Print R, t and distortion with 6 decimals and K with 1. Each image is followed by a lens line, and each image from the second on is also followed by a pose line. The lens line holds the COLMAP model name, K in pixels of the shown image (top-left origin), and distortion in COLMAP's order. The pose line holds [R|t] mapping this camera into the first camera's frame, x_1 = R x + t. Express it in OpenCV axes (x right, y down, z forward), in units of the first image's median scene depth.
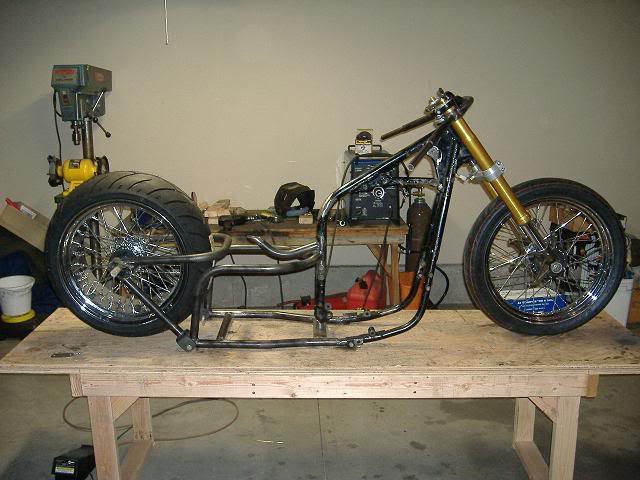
lens RADIAL K [[670.7, 0, 320.0], [0, 670.7, 240.0], [0, 0, 1]] dist [-0.079063, 0.048345]
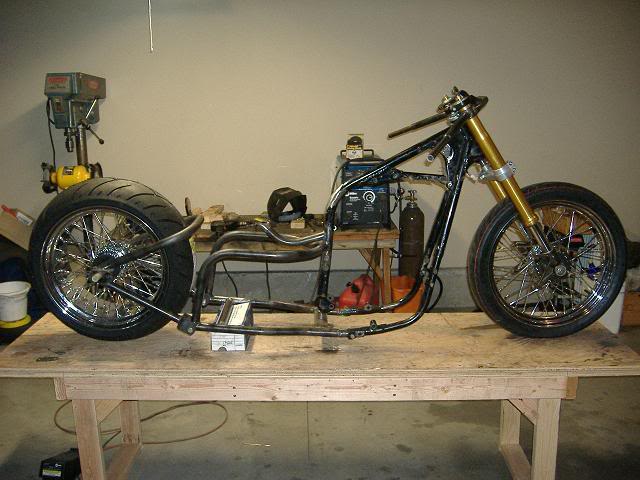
lens RADIAL K [[670.7, 0, 320.0], [0, 670.7, 240.0], [0, 0, 1]] dist [-0.079063, 0.048345]
pose [[0.999913, -0.006129, -0.011679, 0.031361], [0.006045, 0.999956, -0.007232, 0.000826], [0.011722, 0.007160, 0.999906, -0.007419]]
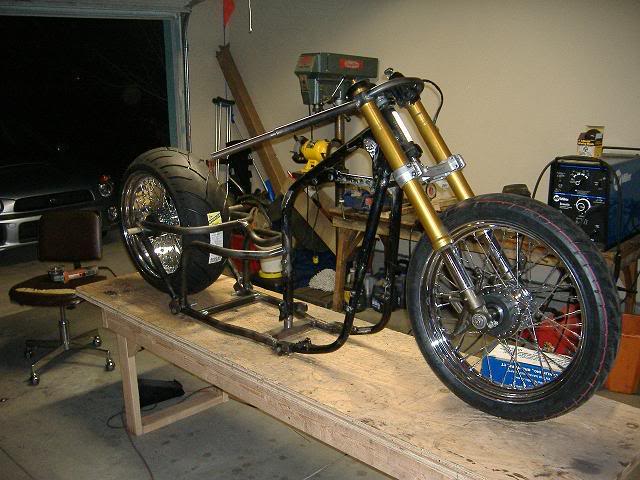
lens RADIAL K [[670.7, 0, 320.0], [0, 670.7, 240.0], [0, 0, 1]] dist [-0.079063, 0.048345]
pose [[0.713821, 0.159672, -0.681883, 0.520050], [-0.152831, 0.985711, 0.070828, -0.049469], [0.683449, 0.053654, 0.728024, 0.270869]]
